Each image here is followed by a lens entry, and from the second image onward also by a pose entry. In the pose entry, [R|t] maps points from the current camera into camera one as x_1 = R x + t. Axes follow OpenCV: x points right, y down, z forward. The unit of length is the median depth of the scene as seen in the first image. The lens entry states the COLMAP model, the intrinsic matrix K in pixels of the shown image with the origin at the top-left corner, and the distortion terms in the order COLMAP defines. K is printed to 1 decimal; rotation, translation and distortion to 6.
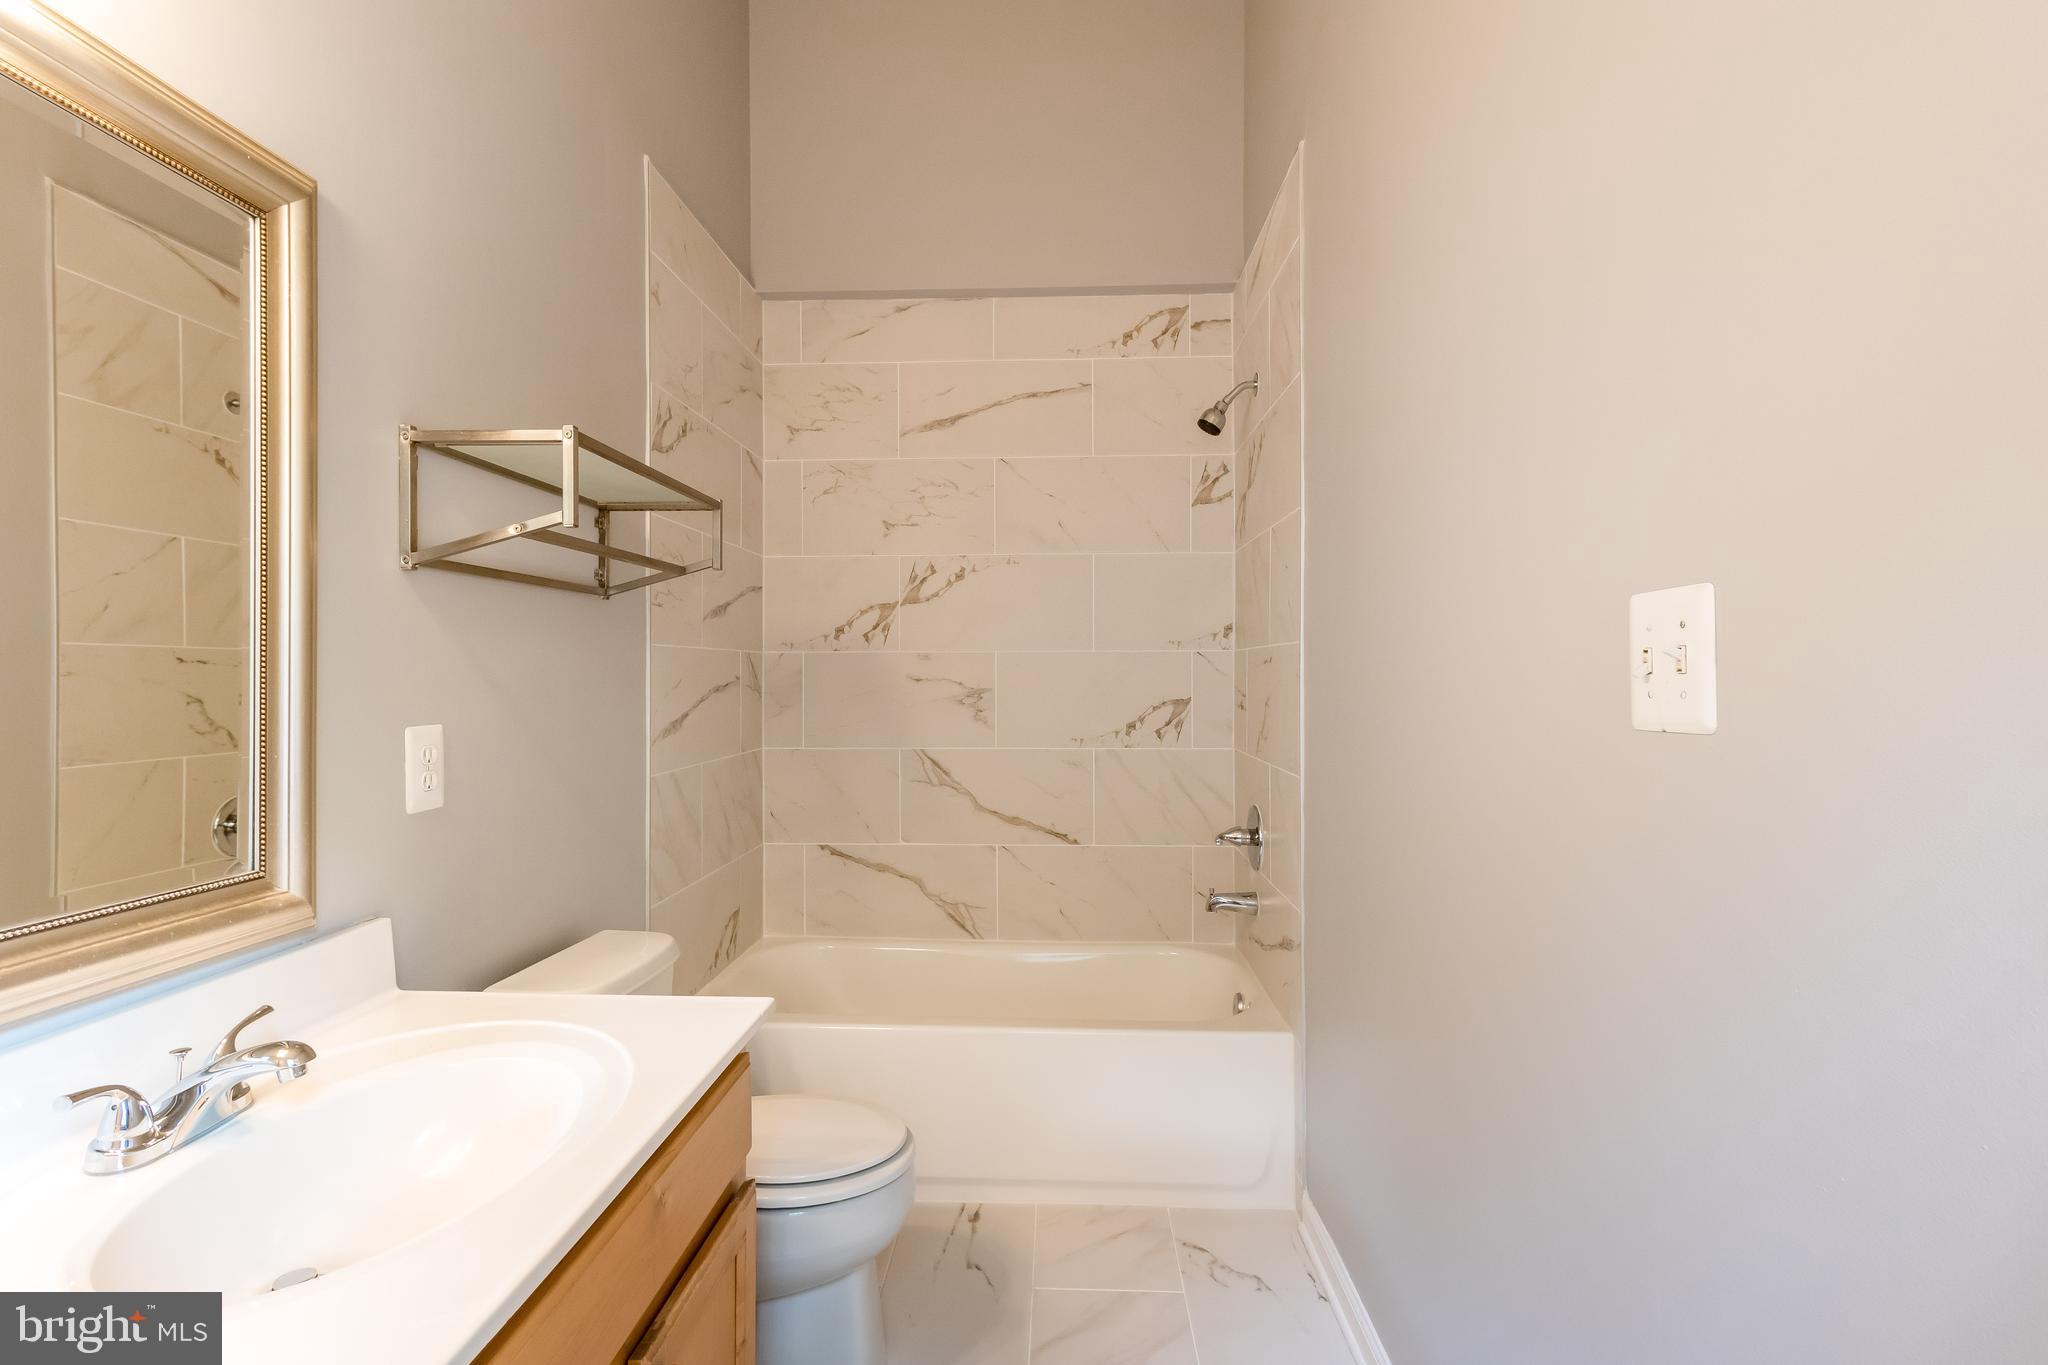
lens RADIAL K [[952.7, 0, 1013.8], [0, 952.7, 671.1], [0, 0, 1]] dist [0.003173, 0.001980]
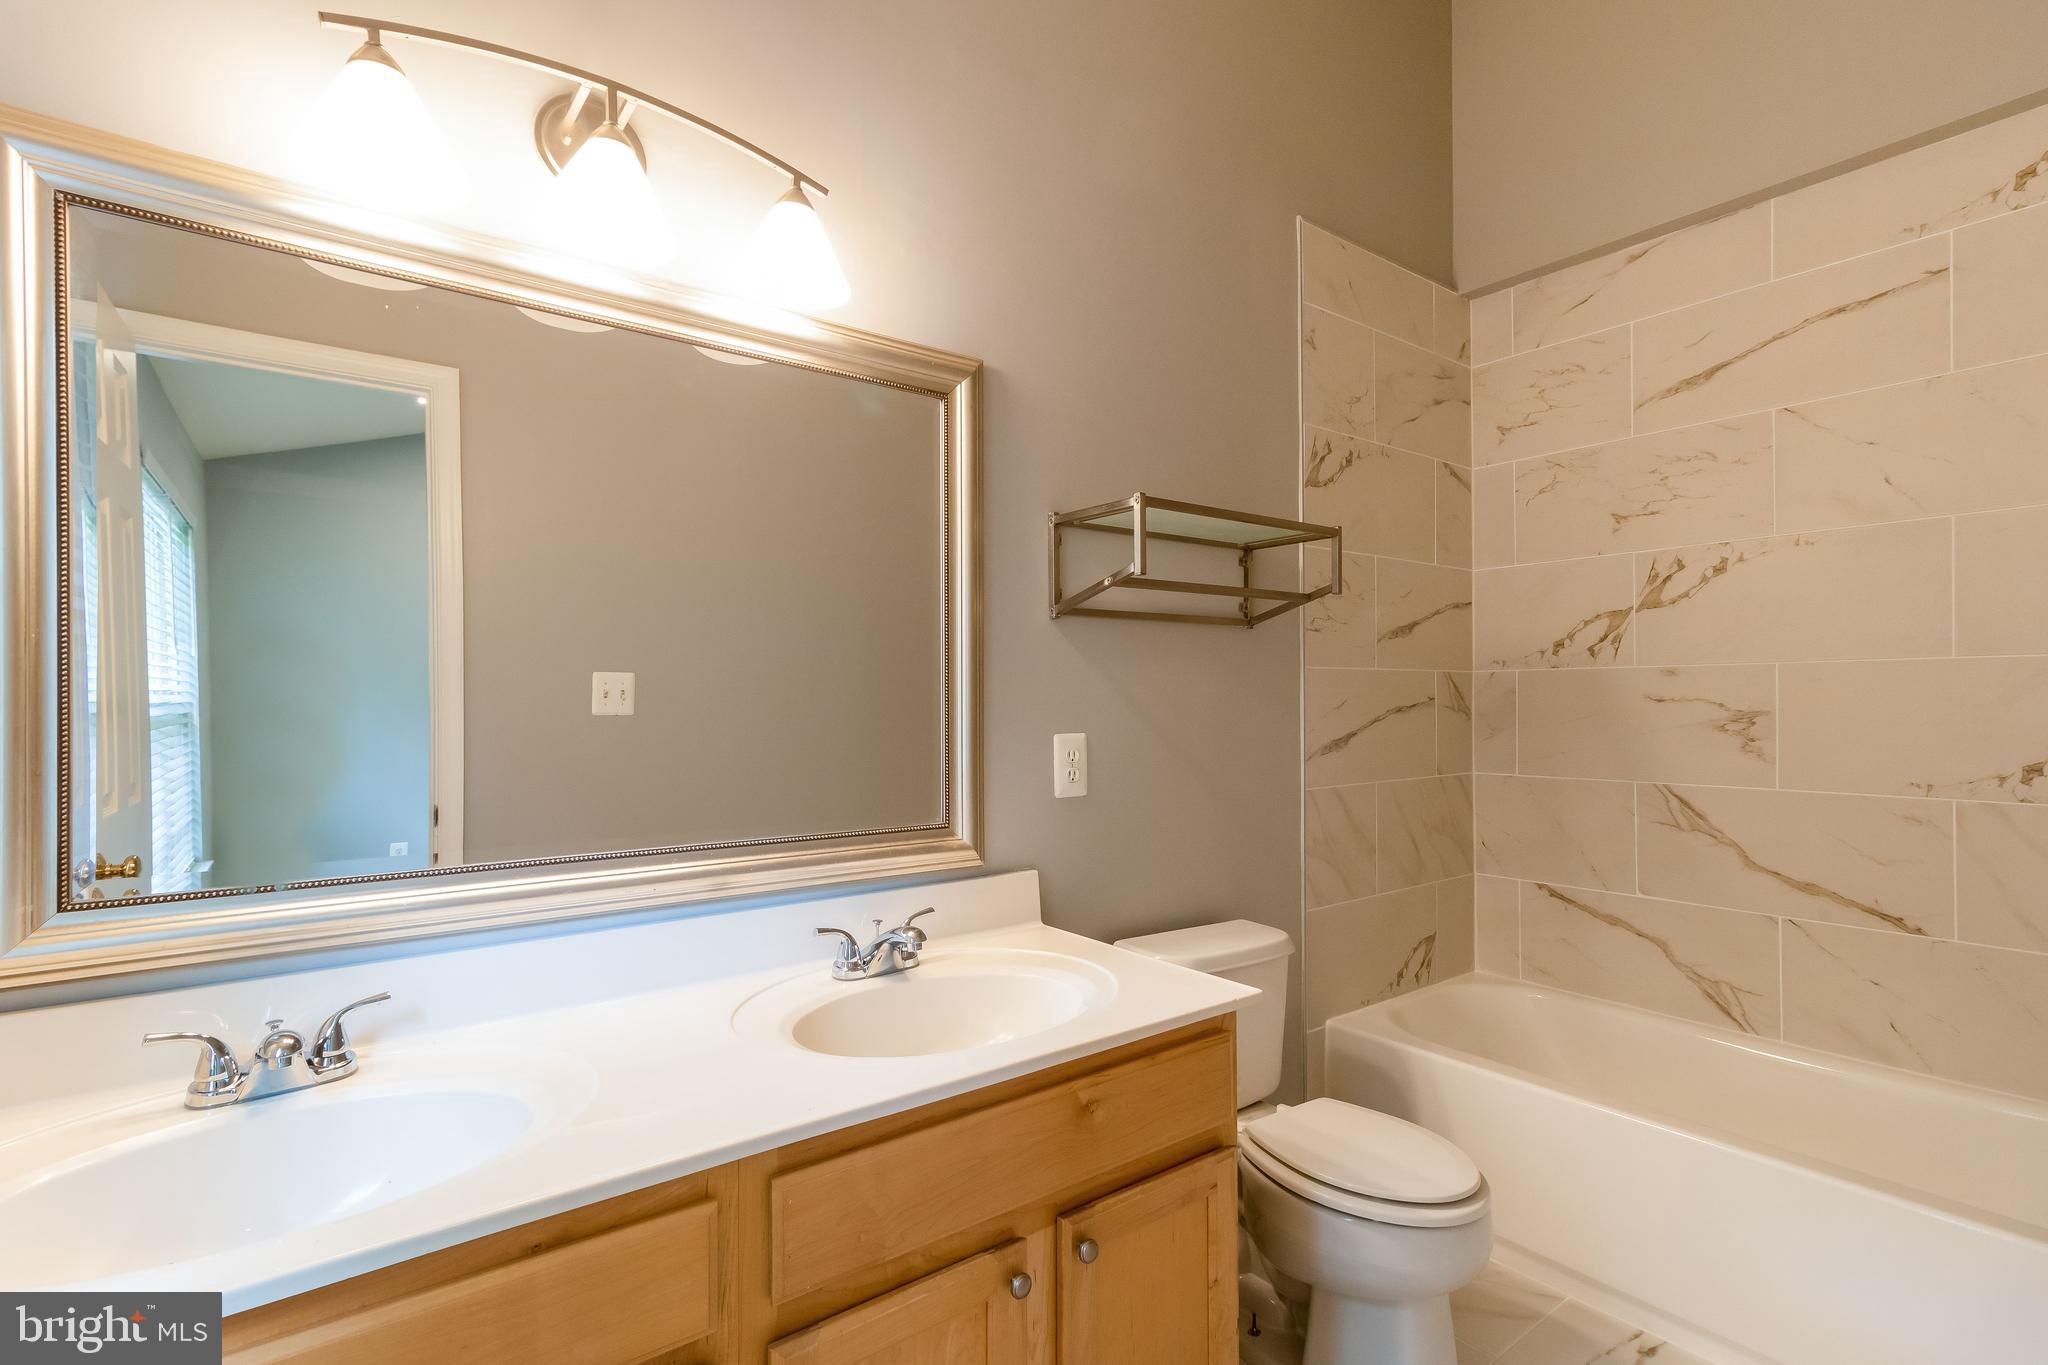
lens RADIAL K [[952.7, 0, 1006.6], [0, 952.7, 700.4], [0, 0, 1]] dist [0.003173, 0.001980]
pose [[0.641321, -0.002309, -0.767270, 0.188000], [0.006735, 0.999974, 0.002620, 0.003619], [0.767243, -0.006848, 0.641319, 0.038755]]
